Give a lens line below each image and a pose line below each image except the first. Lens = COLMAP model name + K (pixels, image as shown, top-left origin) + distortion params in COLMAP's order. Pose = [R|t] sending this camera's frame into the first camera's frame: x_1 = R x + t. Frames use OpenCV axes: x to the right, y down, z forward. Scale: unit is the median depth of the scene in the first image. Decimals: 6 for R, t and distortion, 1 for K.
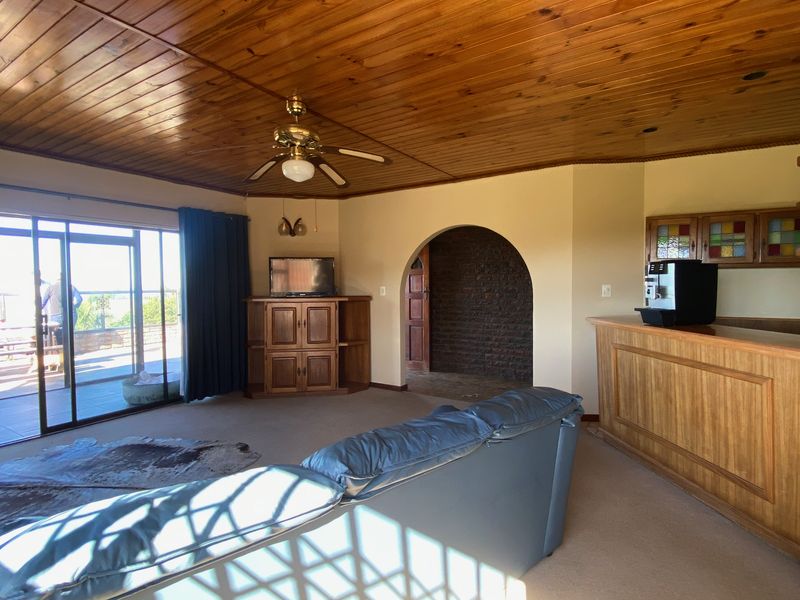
lens RADIAL K [[422.4, 0, 400.0], [0, 422.4, 300.0], [0, 0, 1]] dist [0.041512, -0.000396]
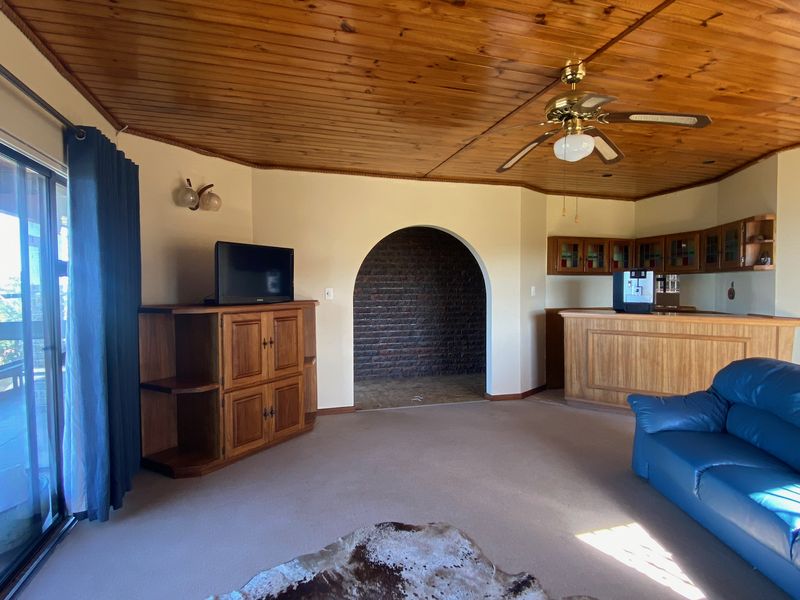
lens RADIAL K [[423.4, 0, 405.2], [0, 423.4, 303.4], [0, 0, 1]] dist [0.041985, -0.000461]
pose [[0.659998, -0.030990, 0.750628, -0.781282], [0.027380, 0.999477, 0.017190, -0.017509], [-0.750768, 0.009207, 0.660502, 0.493180]]
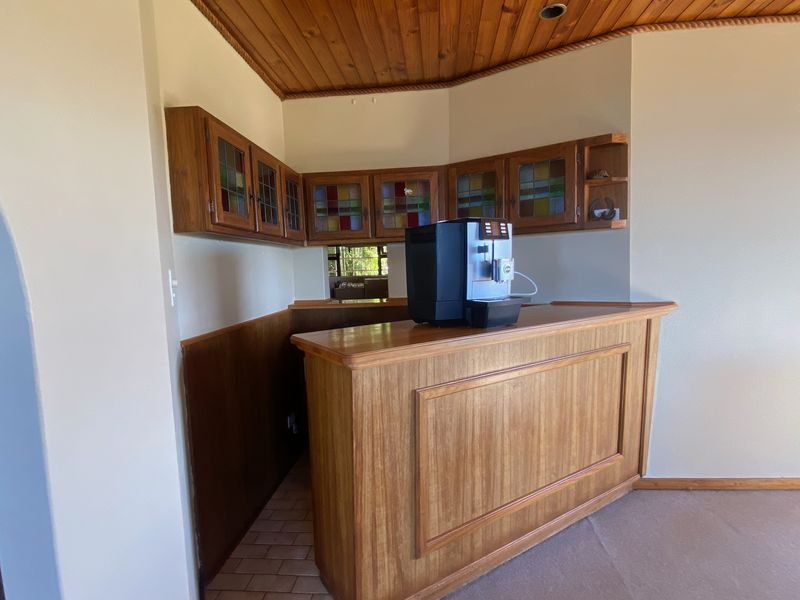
lens RADIAL K [[434.8, 0, 400.0], [0, 434.8, 300.0], [0, 0, 1]] dist [0.013810, -0.000329]
pose [[-0.460202, -0.046131, 0.886615, 0.099123], [0.073997, 0.993181, 0.090084, -0.031819], [-0.884725, 0.107064, -0.453650, 1.080323]]
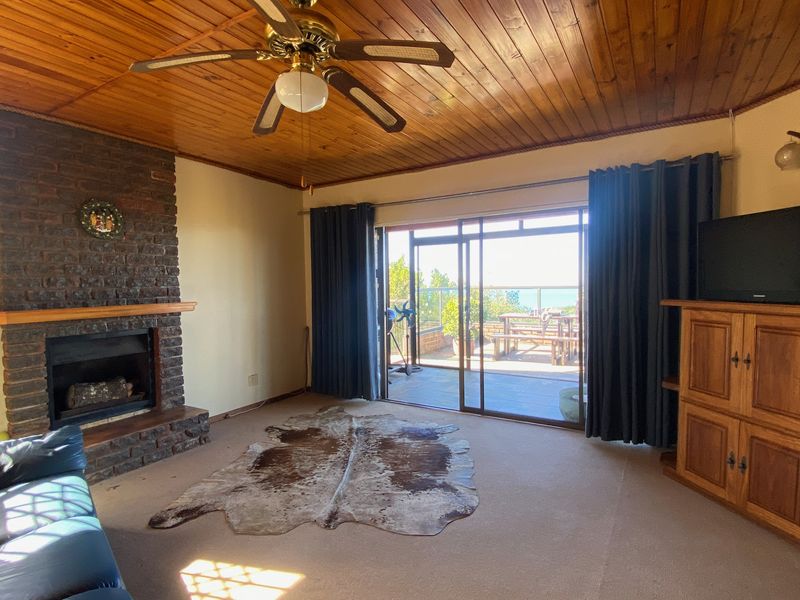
lens RADIAL K [[422.4, 0, 400.0], [0, 422.4, 300.0], [0, 0, 1]] dist [0.041512, -0.000396]
pose [[0.023200, 0.040415, -0.998914, 0.286849], [-0.016501, 0.999062, 0.040038, -0.027881], [0.999595, 0.015554, 0.023845, 0.805248]]
